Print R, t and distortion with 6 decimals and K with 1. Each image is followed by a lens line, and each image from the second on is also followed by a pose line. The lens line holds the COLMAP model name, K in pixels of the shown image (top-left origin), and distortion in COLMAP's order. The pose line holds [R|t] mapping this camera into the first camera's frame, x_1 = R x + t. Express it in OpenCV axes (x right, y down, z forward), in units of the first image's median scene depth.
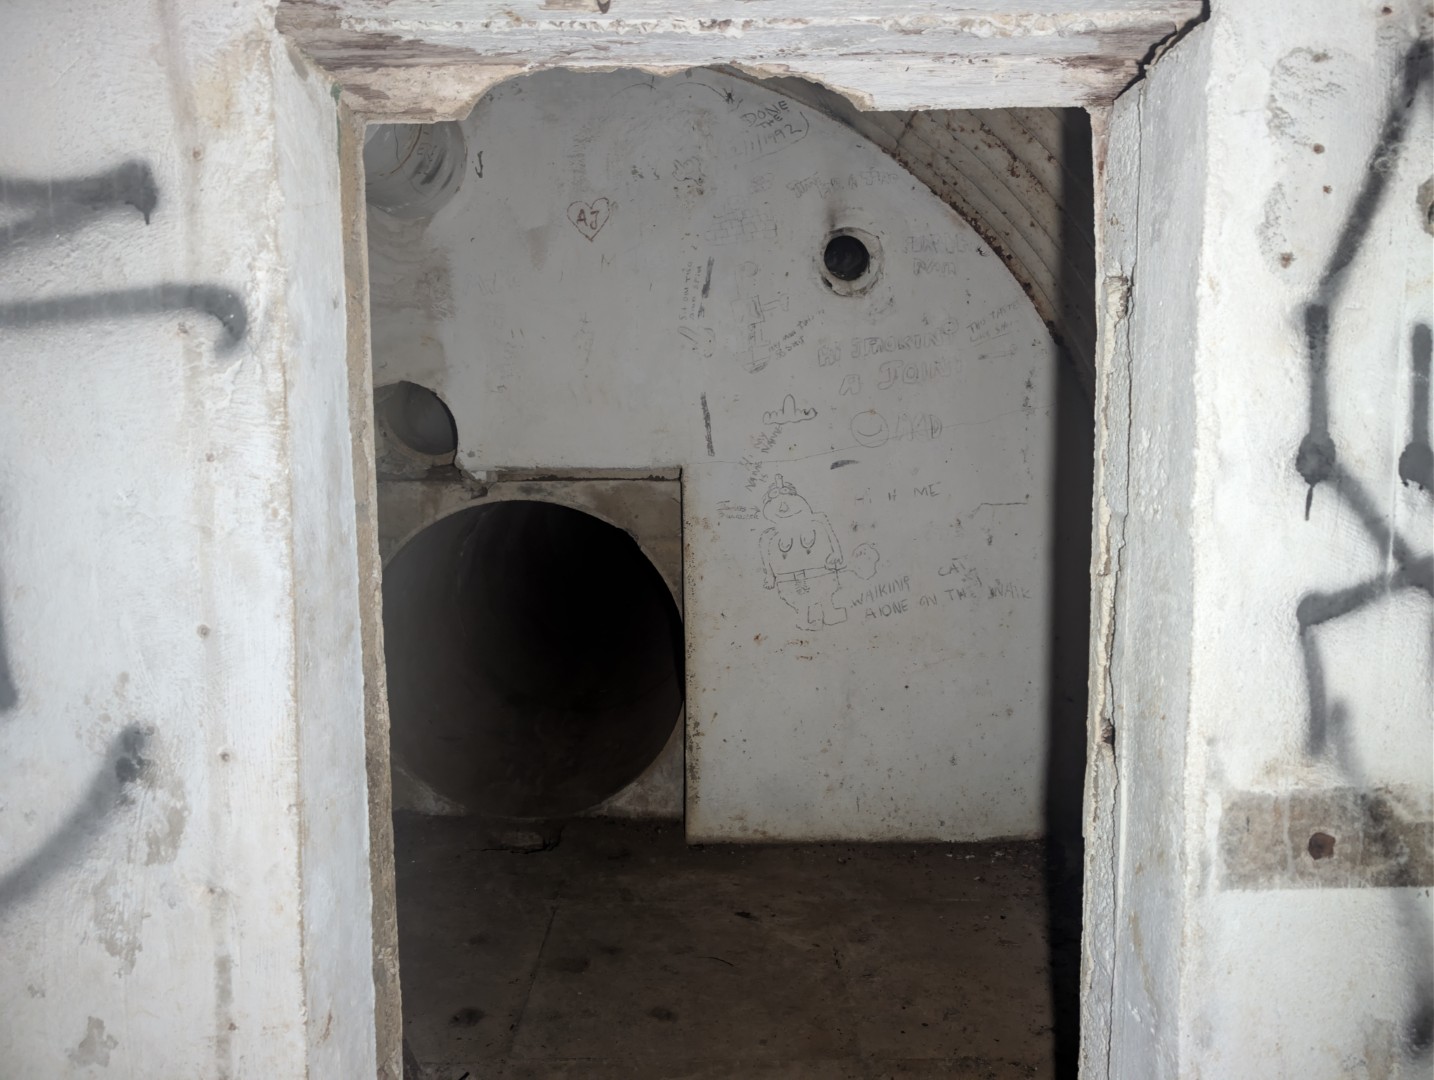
lens RADIAL K [[1046.9, 0, 725.7], [0, 1046.9, 543.3], [0, 0, 1]] dist [0.068486, -0.075940]
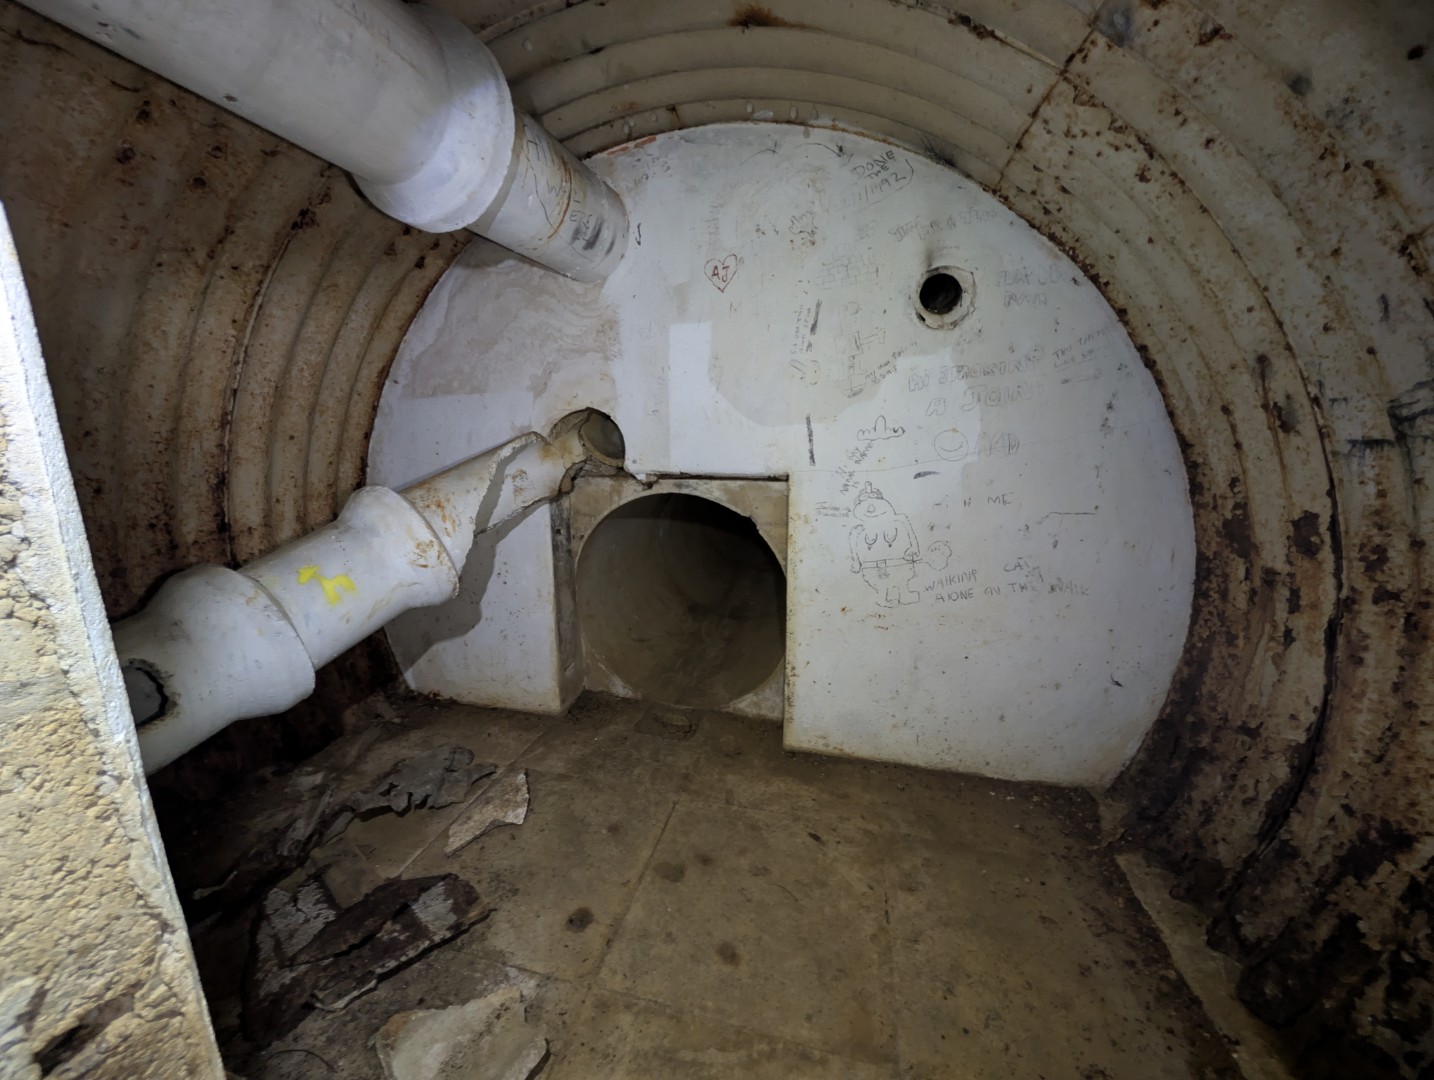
lens RADIAL K [[539.9, 0, 714.1], [0, 539.9, 541.7], [0, 0, 1]] dist [0.000333, 0.000024]
pose [[0.966862, 0.055812, -0.249123, 0.038397], [-0.027371, 0.992848, 0.116203, -0.066409], [0.253827, -0.105533, 0.961475, 0.348330]]
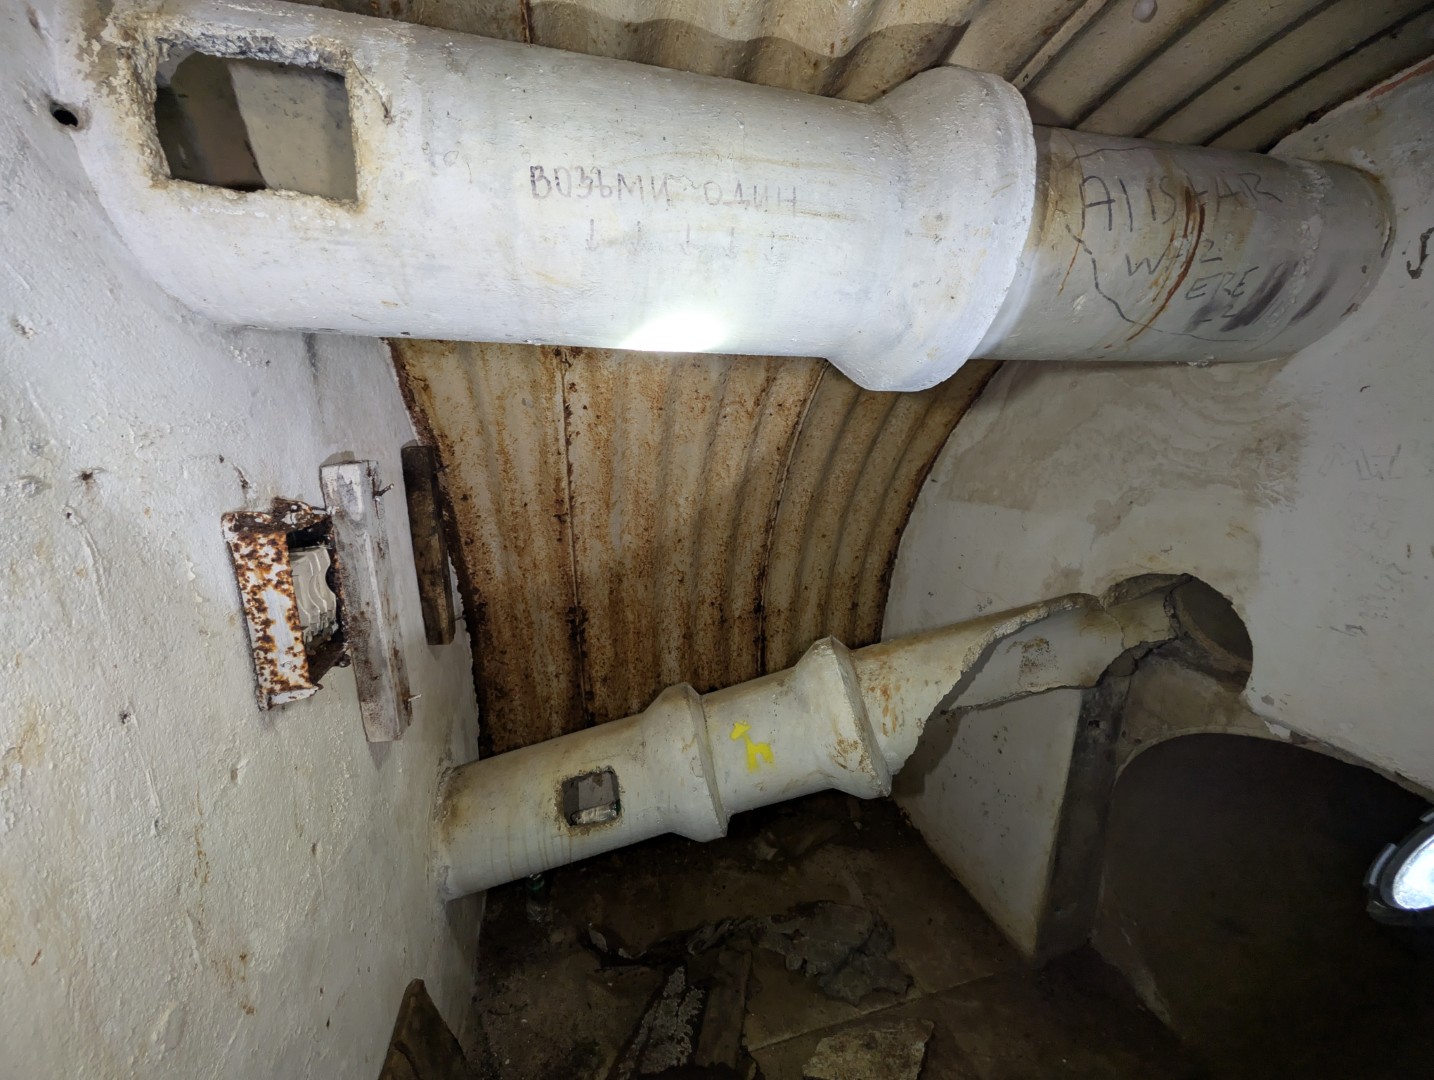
lens RADIAL K [[539.9, 0, 714.1], [0, 539.9, 541.7], [0, 0, 1]] dist [0.000333, 0.000024]
pose [[0.249023, 0.225498, -0.941880, -0.020517], [-0.094457, 0.973535, 0.208103, -0.229225], [0.963880, 0.037145, 0.263732, 0.556353]]
